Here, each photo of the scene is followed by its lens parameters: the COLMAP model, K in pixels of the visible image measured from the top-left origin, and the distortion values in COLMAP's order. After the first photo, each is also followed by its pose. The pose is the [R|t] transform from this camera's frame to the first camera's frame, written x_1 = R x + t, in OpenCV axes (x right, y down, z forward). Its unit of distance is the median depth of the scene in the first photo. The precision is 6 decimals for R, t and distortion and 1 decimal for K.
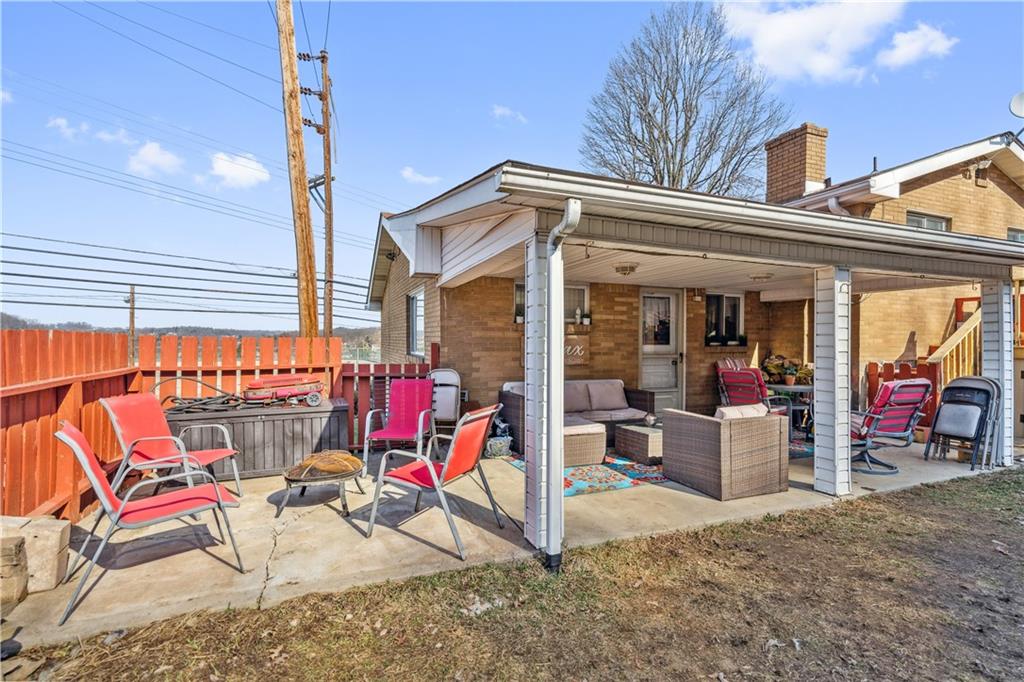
lens RADIAL K [[472.9, 0, 515.9], [0, 472.9, 342.1], [0, 0, 1]] dist [0.001052, -0.000469]
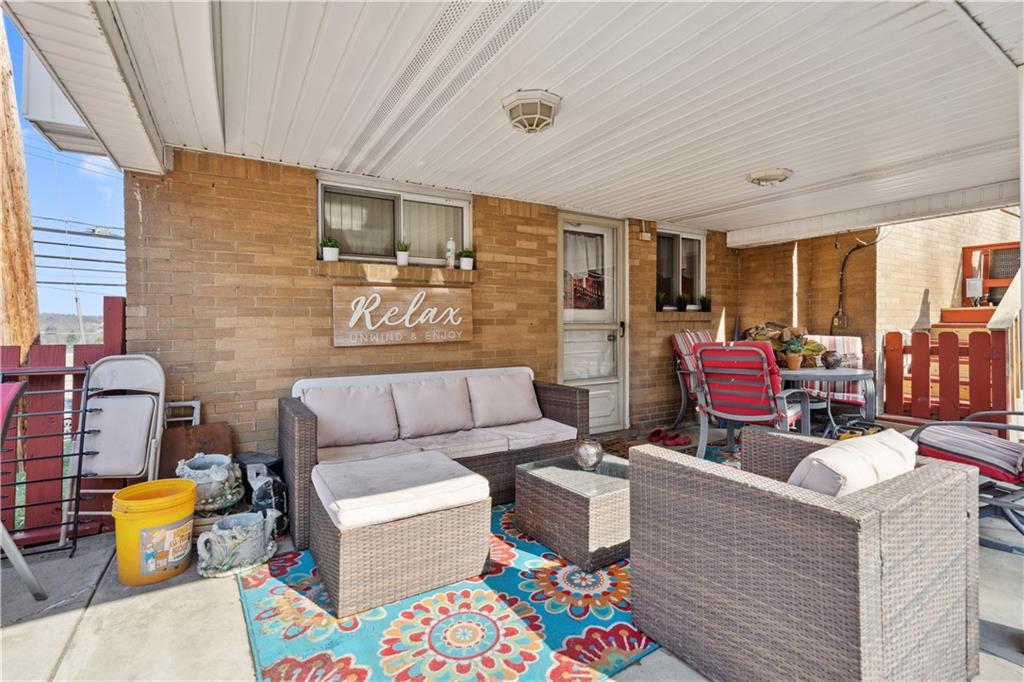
lens RADIAL K [[472.9, 0, 515.9], [0, 472.9, 342.1], [0, 0, 1]] dist [0.001052, -0.000469]
pose [[0.983316, -0.016437, 0.181163, 0.102115], [0.010368, 0.999355, 0.034394, 0.028665], [-0.181611, -0.031942, 0.982851, 0.432846]]
